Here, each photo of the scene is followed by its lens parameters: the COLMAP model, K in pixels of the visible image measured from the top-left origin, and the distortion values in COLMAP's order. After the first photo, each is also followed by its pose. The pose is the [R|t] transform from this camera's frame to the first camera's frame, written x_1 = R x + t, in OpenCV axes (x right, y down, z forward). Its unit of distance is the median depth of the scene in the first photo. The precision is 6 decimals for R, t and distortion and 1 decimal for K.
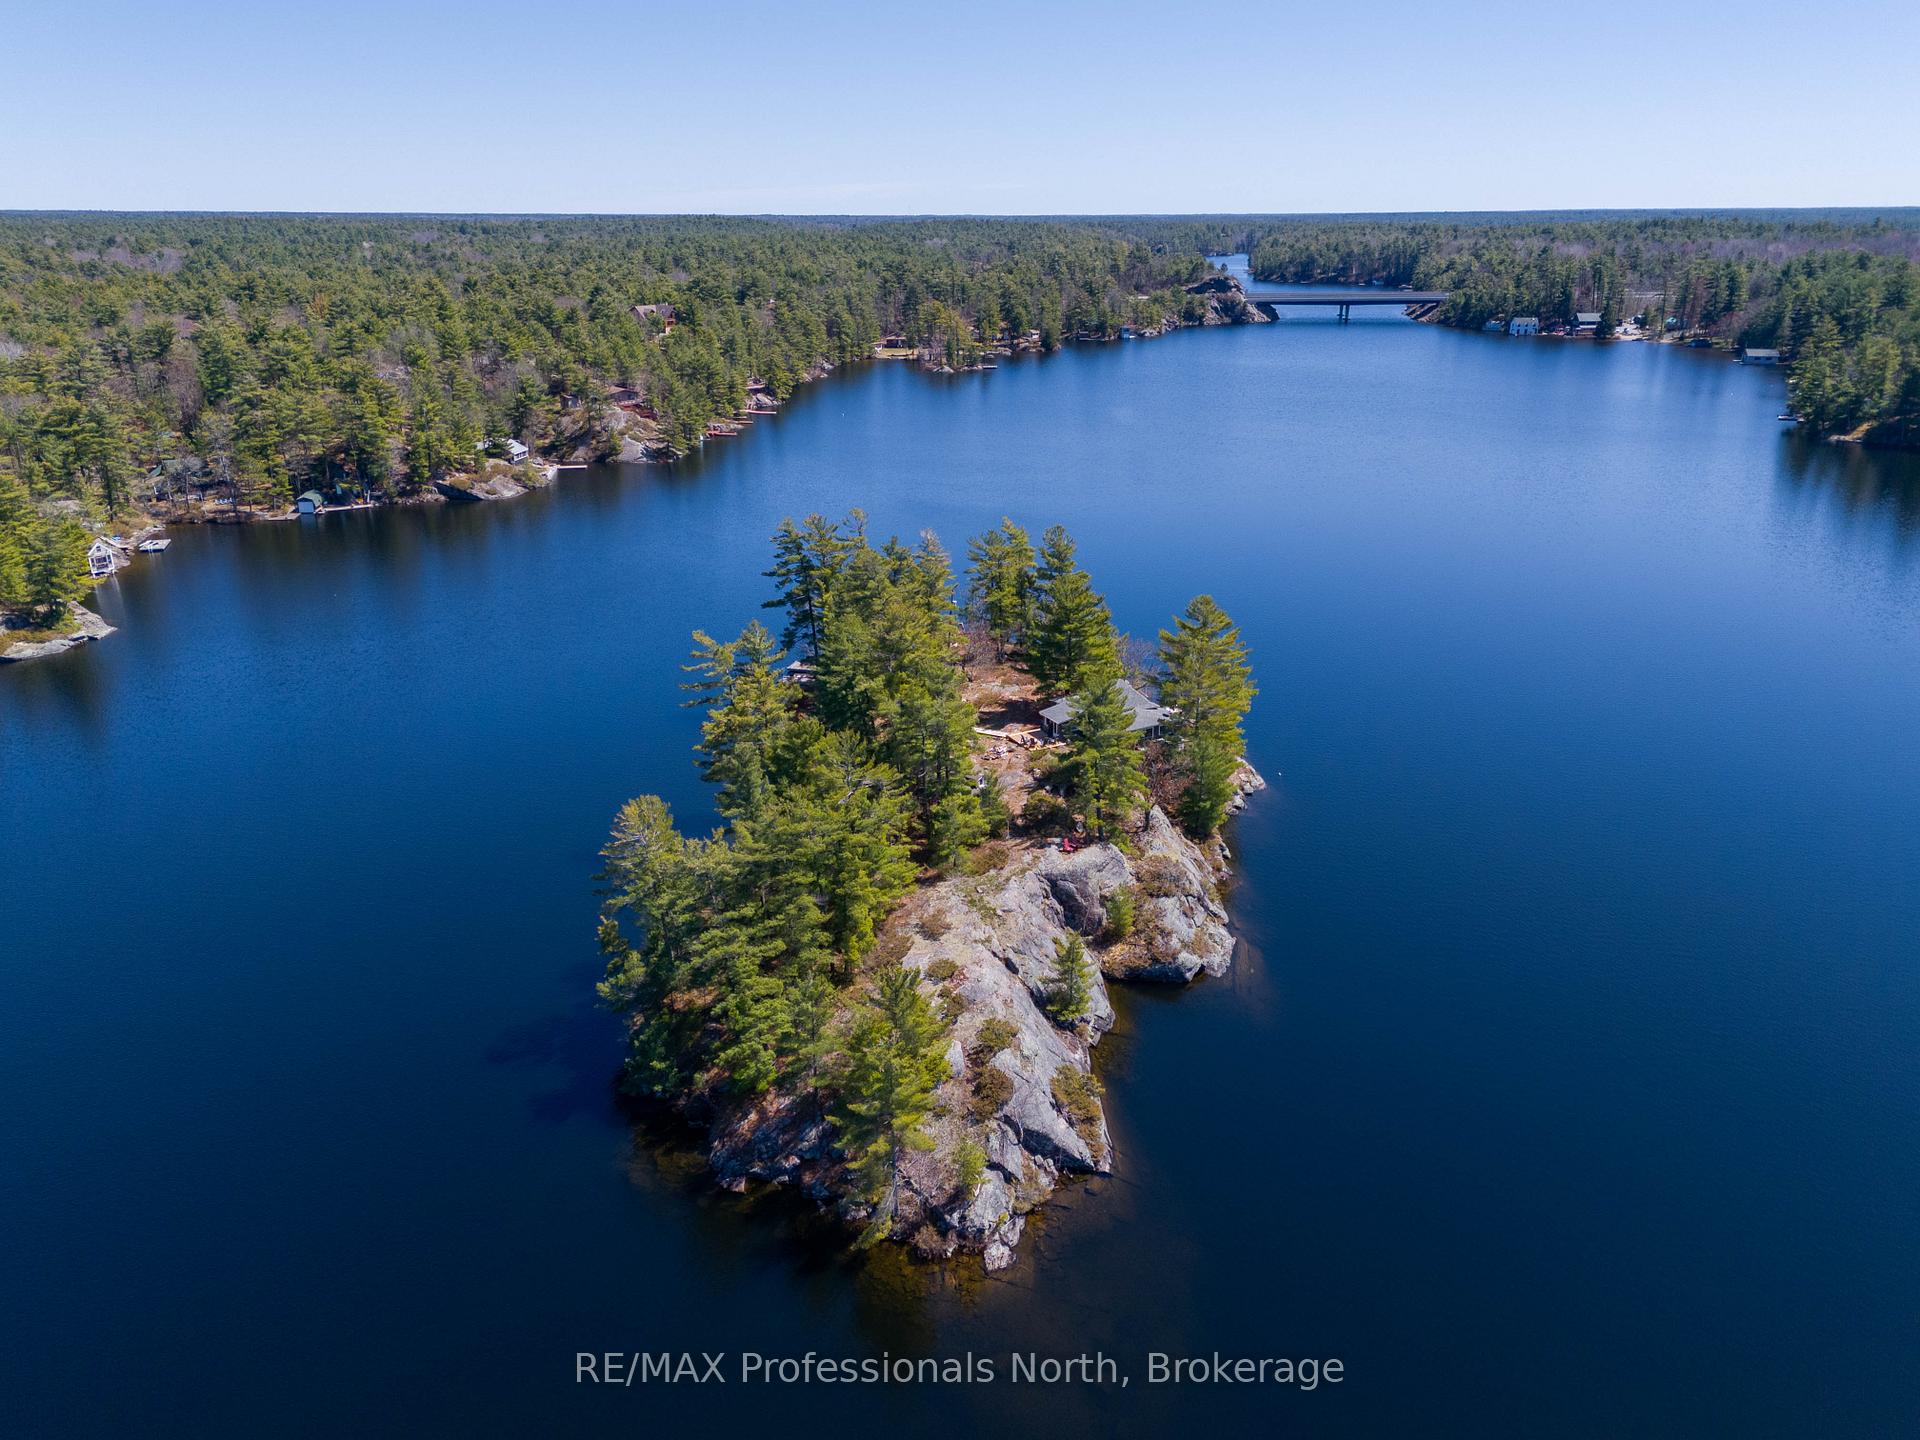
lens RADIAL K [[1398.0, 0, 954.2], [0, 1398.0, 717.3], [0, 0, 1]] dist [0.074623, -0.061170]
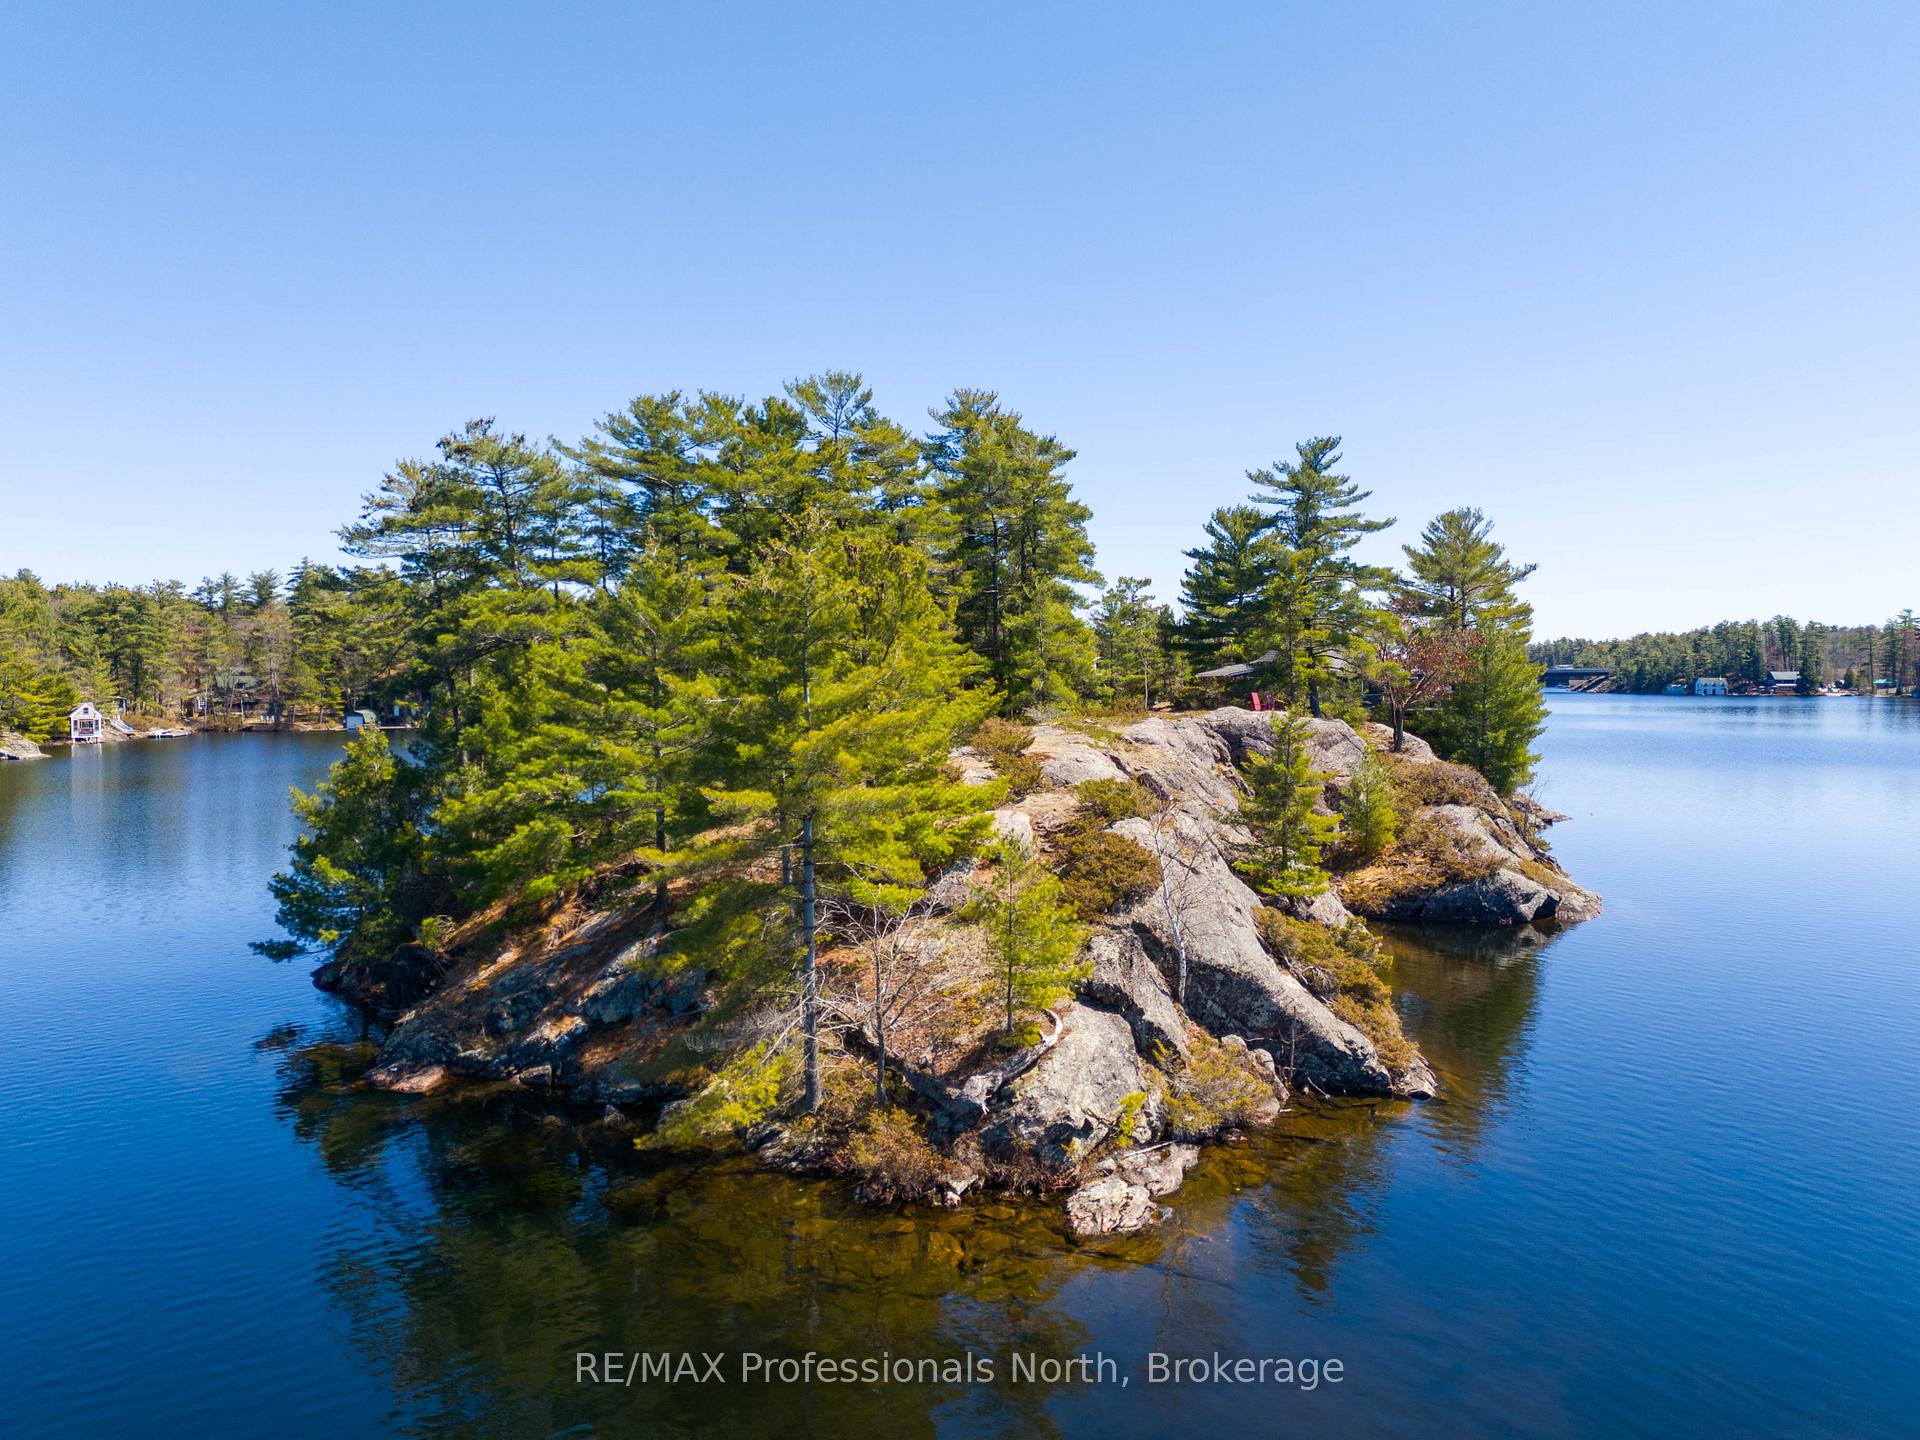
lens RADIAL K [[1398.0, 0, 955.4], [0, 1398.0, 732.9], [0, 0, 1]] dist [0.074623, -0.061170]
pose [[0.995000, 0.007708, -0.099582, 0.019055], [-0.036786, 0.955215, -0.293618, 0.267184], [0.092859, 0.295813, 0.950722, 0.484442]]
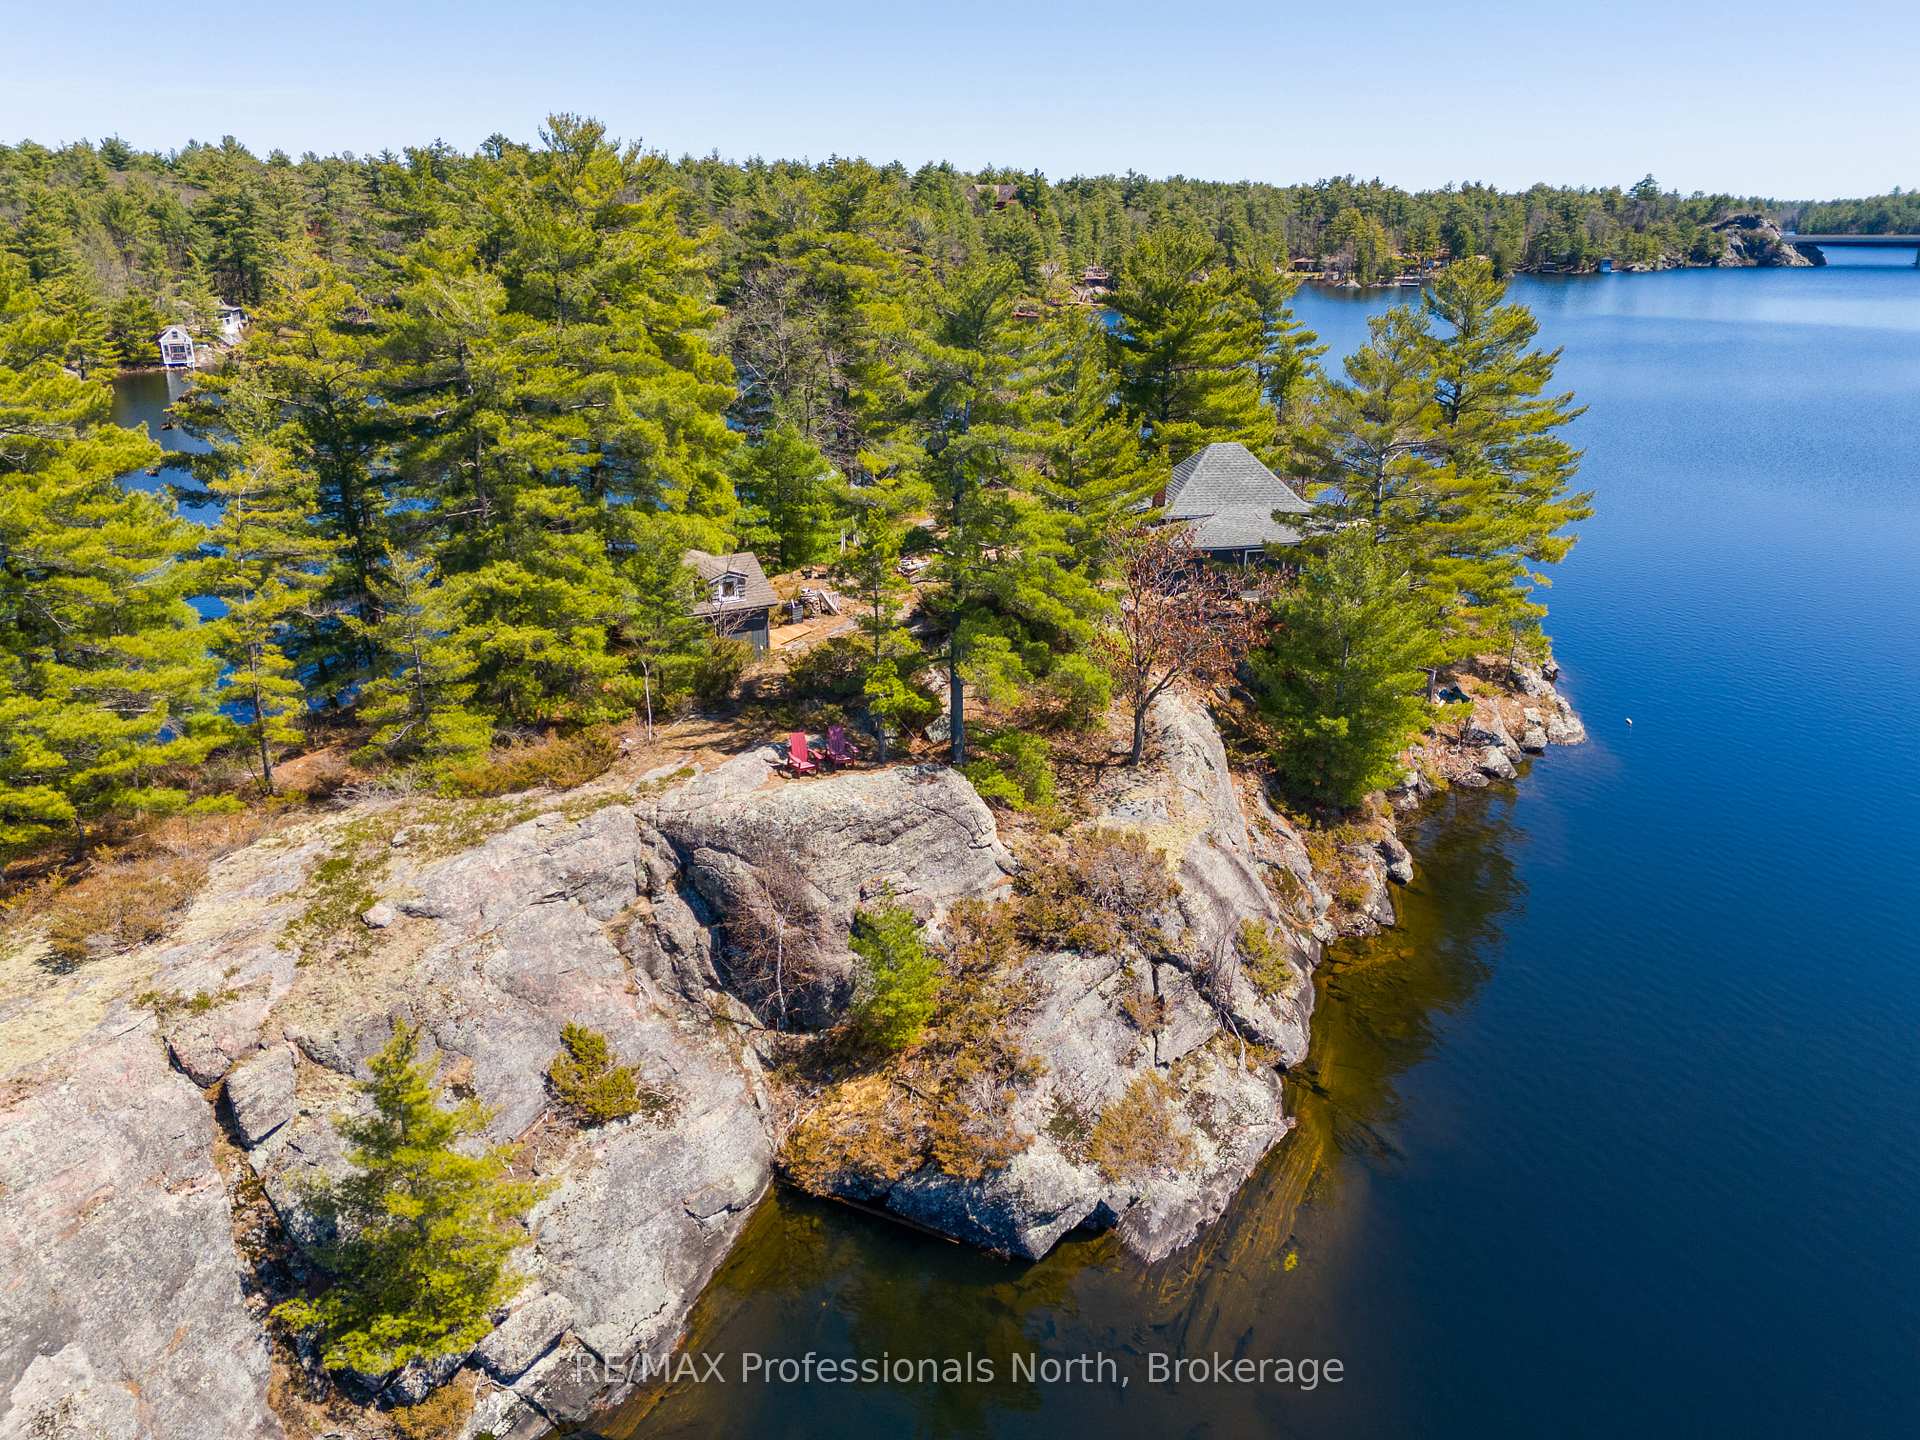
lens RADIAL K [[1394.8, 0, 961.0], [0, 1394.8, 739.2], [0, 0, 1]] dist [0.061037, -0.031859]
pose [[0.950711, 0.121028, -0.285484, 0.214460], [-0.116223, 0.992649, 0.033779, 0.073148], [0.287473, 0.001066, 0.957788, 0.698362]]
